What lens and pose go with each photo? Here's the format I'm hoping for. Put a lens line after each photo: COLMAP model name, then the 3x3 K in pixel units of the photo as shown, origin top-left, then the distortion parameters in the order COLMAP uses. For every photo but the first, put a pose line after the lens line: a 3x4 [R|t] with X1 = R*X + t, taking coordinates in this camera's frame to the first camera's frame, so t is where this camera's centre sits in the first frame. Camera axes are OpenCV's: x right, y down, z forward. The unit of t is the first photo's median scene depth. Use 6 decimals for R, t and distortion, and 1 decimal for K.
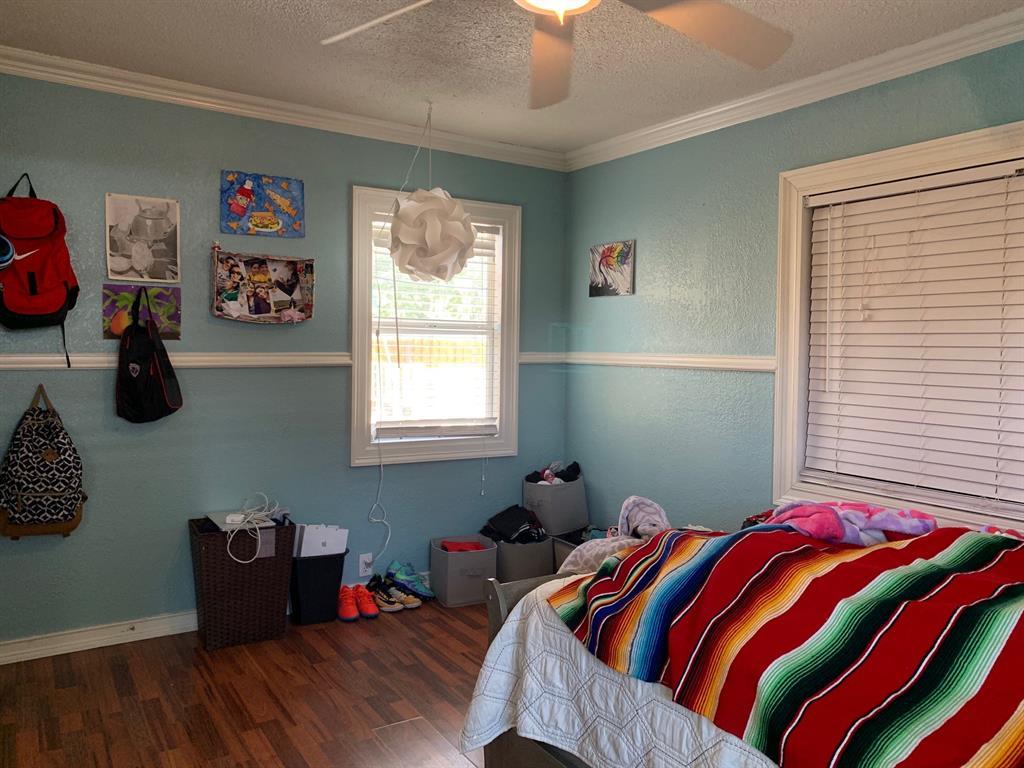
lens RADIAL K [[777.3, 0, 513.2], [0, 777.3, 377.1], [0, 0, 1]] dist [-0.005370, 0.006150]
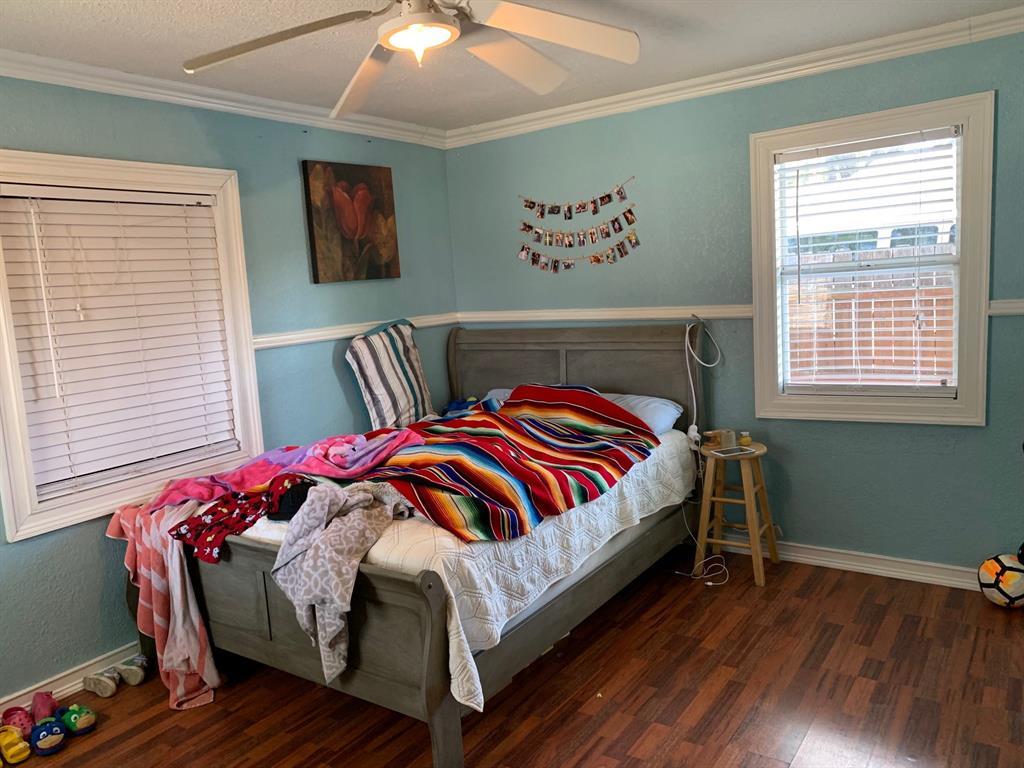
lens RADIAL K [[777.3, 0, 513.2], [0, 777.3, 377.1], [0, 0, 1]] dist [-0.005370, 0.006150]
pose [[-0.383791, -0.109159, 0.916945, -0.747739], [0.094166, 0.983185, 0.156458, -0.111906], [-0.918606, 0.146392, -0.367059, 0.917816]]
